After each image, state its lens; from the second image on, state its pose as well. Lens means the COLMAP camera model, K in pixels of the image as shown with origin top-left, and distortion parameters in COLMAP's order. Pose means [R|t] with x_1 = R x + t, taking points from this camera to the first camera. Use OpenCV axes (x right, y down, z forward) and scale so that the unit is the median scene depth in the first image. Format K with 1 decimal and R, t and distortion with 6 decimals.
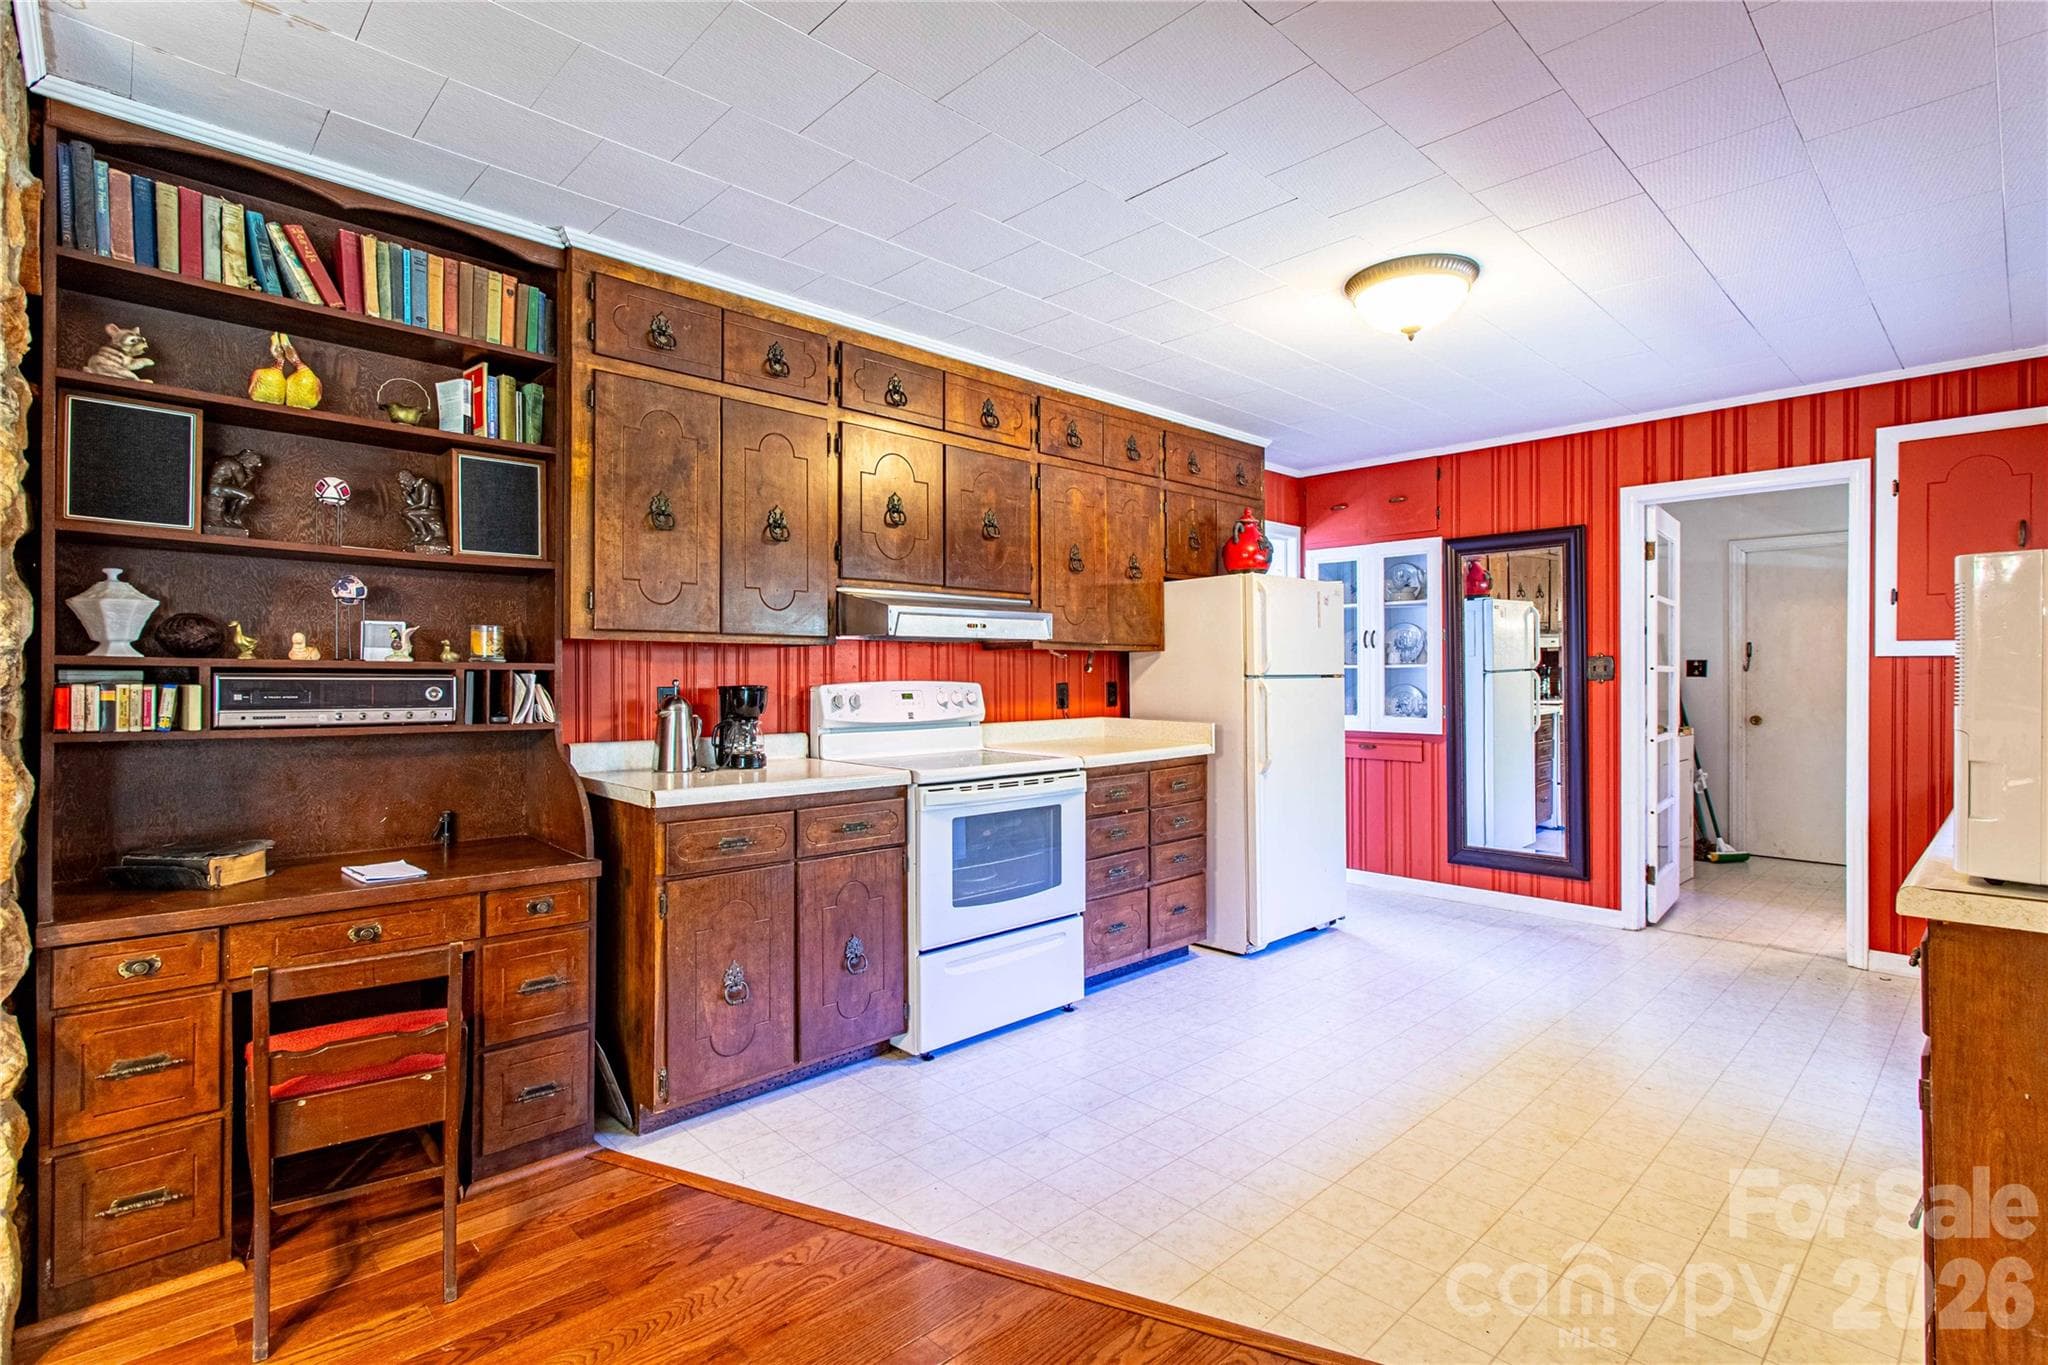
lens RADIAL K [[988.6, 0, 1016.5], [0, 988.6, 679.7], [0, 0, 1]] dist [0.011170, 0.004100]
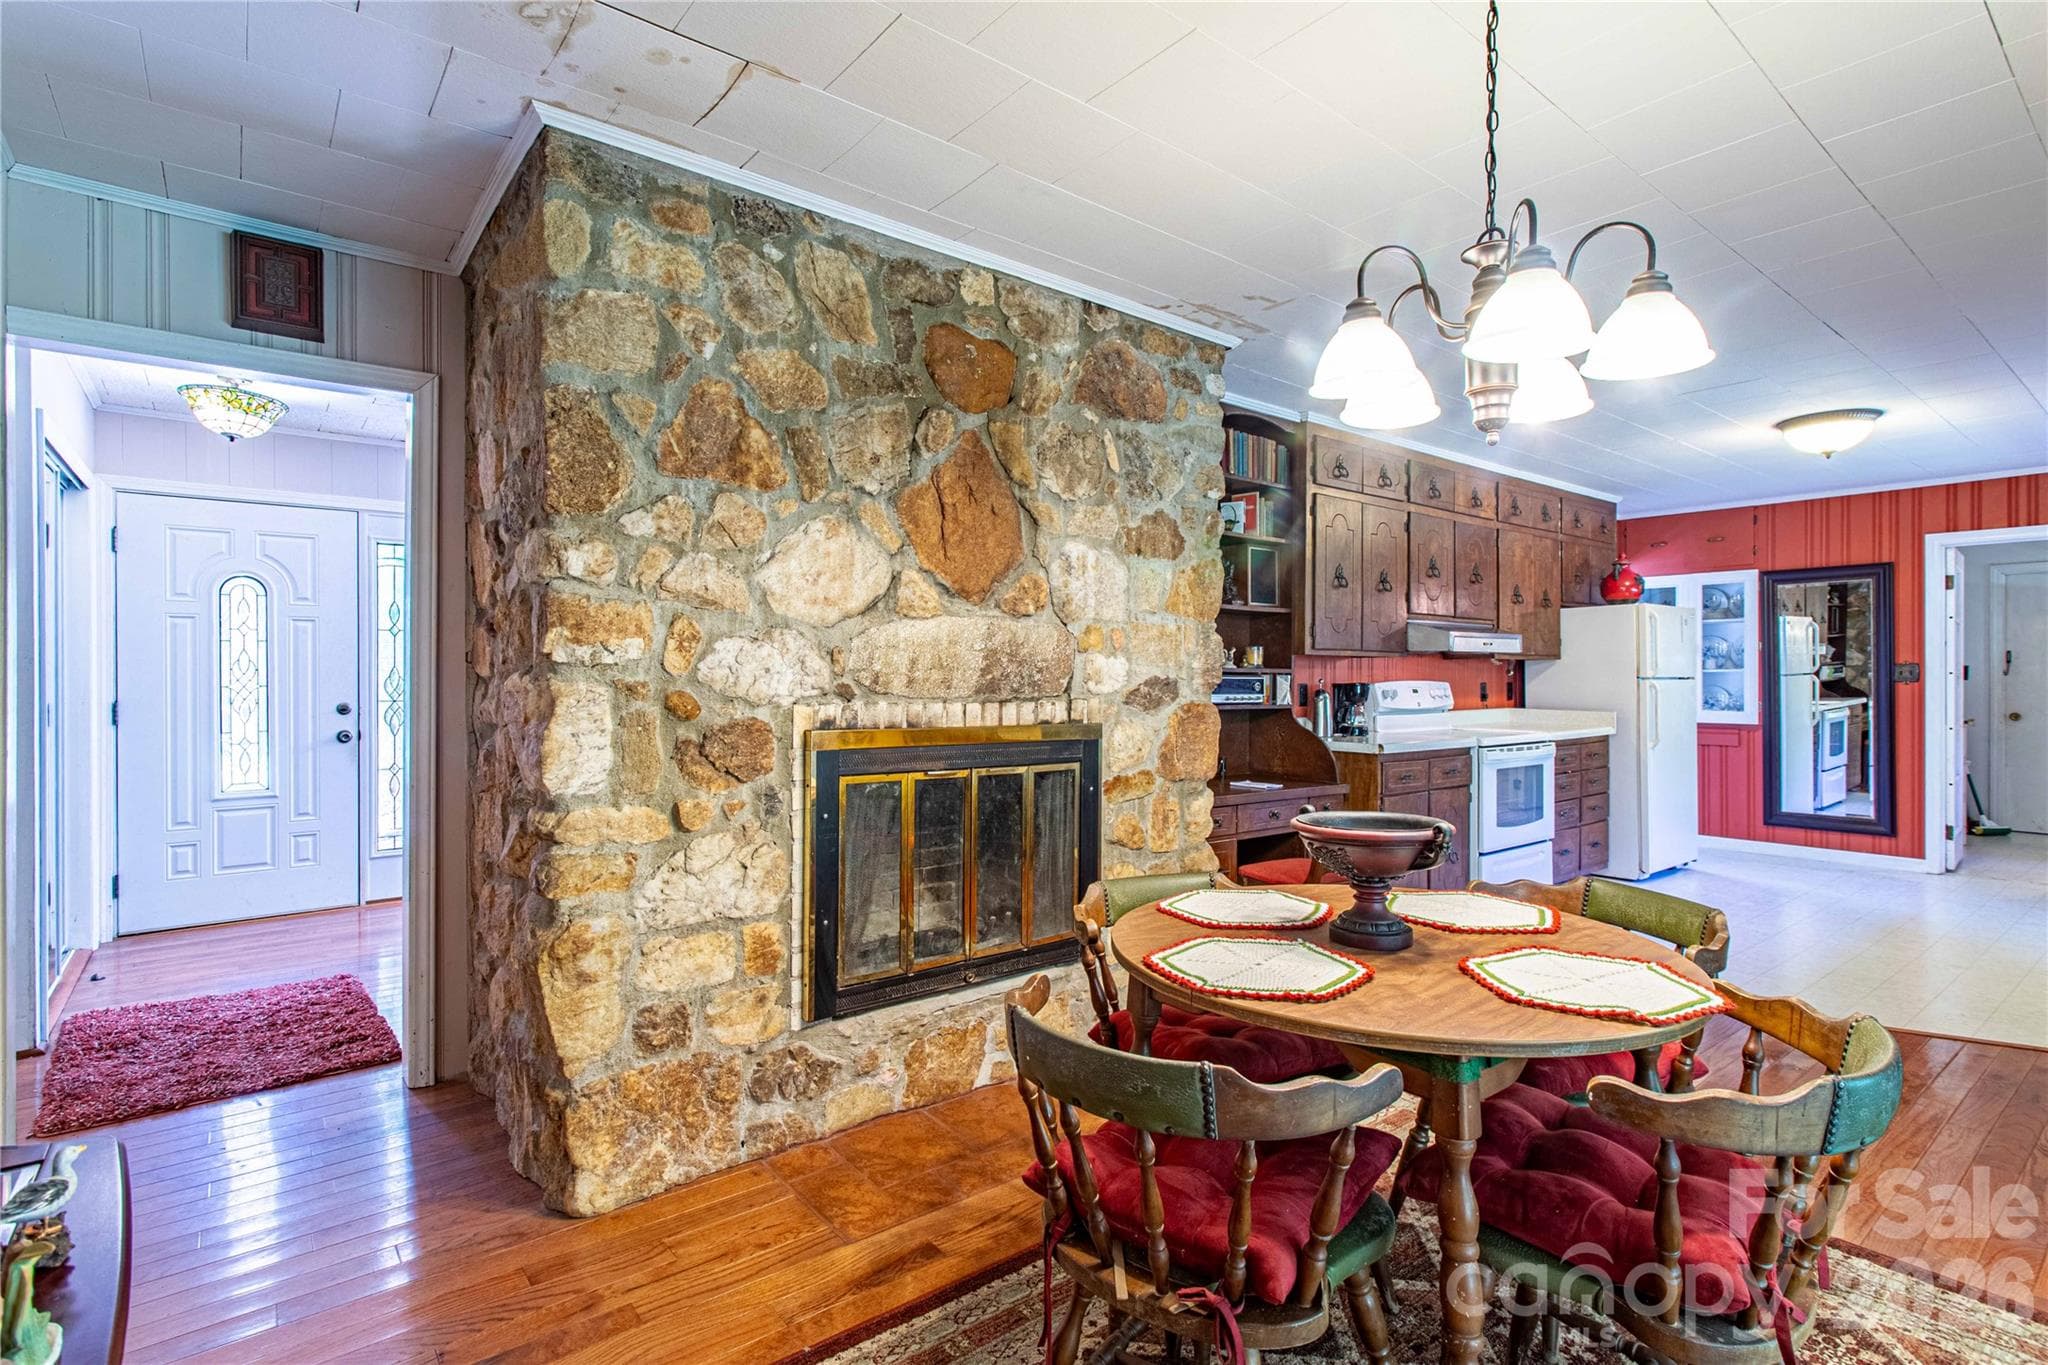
lens RADIAL K [[988.6, 0, 1030.2], [0, 988.6, 680.2], [0, 0, 1]] dist [0.011170, 0.004100]
pose [[0.995723, 0.002714, -0.092353, -0.433537], [-0.002935, 0.999993, -0.002252, 0.004449], [0.092347, 0.002513, 0.995724, -0.408852]]
